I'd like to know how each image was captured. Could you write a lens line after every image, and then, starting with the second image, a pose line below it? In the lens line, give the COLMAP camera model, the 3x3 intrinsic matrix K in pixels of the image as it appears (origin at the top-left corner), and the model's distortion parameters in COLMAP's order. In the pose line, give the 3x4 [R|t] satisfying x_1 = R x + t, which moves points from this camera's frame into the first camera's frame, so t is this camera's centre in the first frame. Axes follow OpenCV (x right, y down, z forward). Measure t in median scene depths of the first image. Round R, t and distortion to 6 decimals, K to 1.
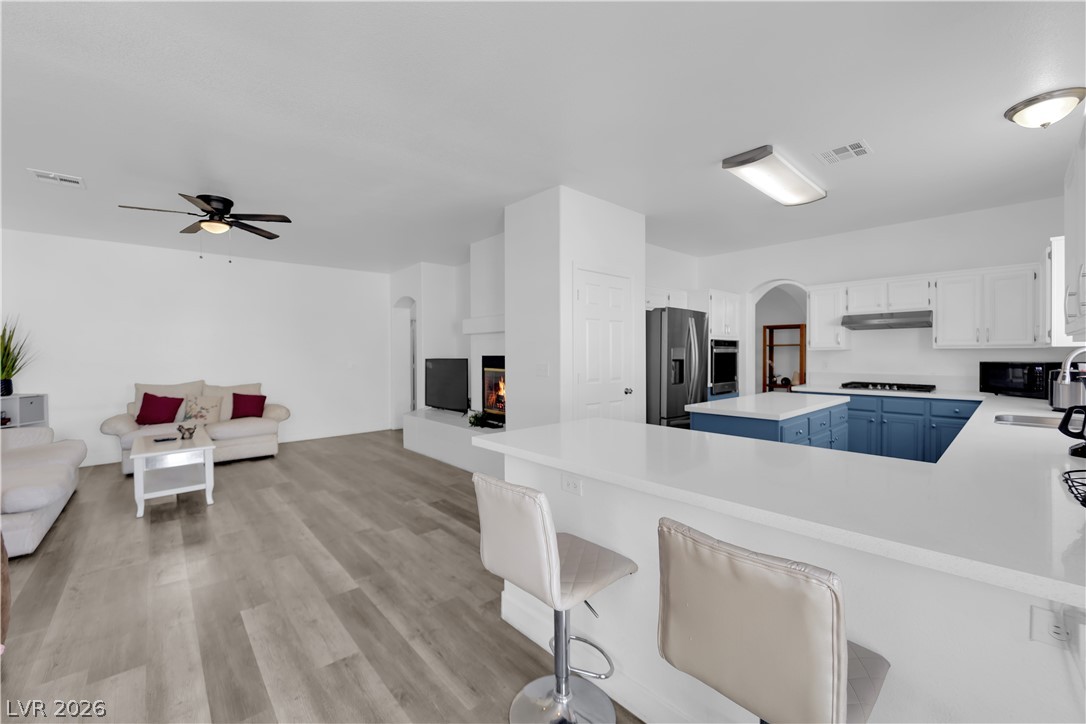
lens RADIAL K [[434.7, 0, 546.0], [0, 434.7, 358.5], [0, 0, 1]] dist [-0.011027, -0.003175]
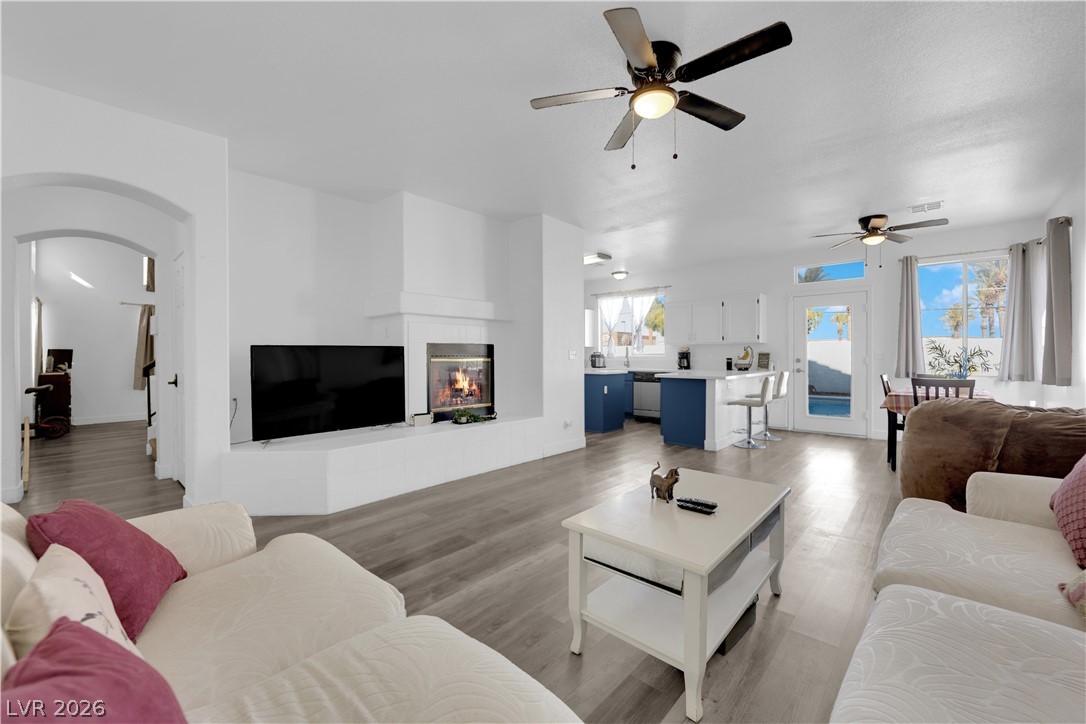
lens RADIAL K [[434.7, 0, 546.9], [0, 434.7, 360.5], [0, 0, 1]] dist [-0.011027, -0.003175]
pose [[-0.111290, -0.005997, 0.993770, -1.129380], [0.015329, 0.999852, 0.007750, 0.026405], [-0.993670, 0.016097, -0.111182, 1.027639]]
